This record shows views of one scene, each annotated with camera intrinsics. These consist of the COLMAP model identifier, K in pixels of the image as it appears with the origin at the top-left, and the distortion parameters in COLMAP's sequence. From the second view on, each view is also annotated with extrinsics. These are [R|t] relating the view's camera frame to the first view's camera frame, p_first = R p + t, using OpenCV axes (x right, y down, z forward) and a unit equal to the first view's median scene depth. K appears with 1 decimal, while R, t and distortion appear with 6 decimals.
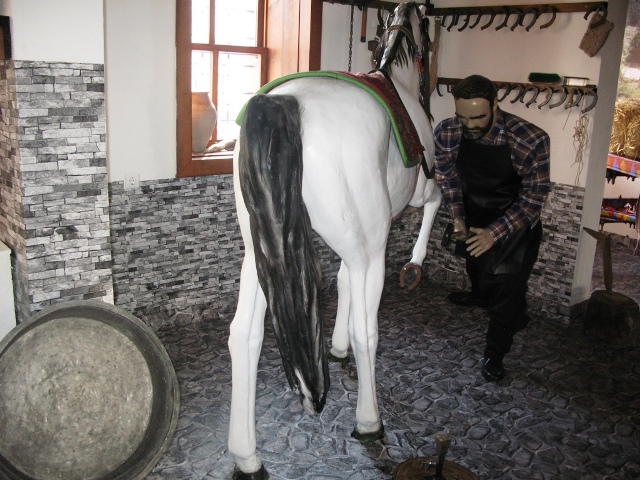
lens RADIAL K [[651.5, 0, 321.3], [0, 651.5, 241.5], [0, 0, 1]] dist [-0.220529, 0.258697]
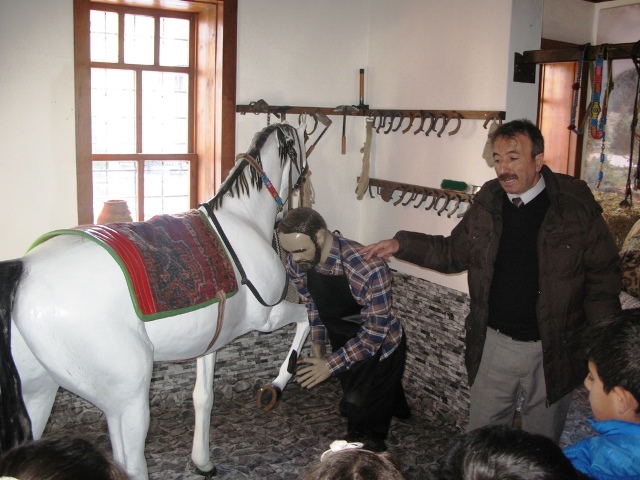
lens RADIAL K [[651.5, 0, 321.3], [0, 651.5, 241.5], [0, 0, 1]] dist [-0.220529, 0.258697]
pose [[0.988325, 0.012962, -0.151810, 0.315782], [-0.025131, 0.996596, -0.078516, -0.095696], [0.150276, 0.081414, 0.985286, 0.007602]]
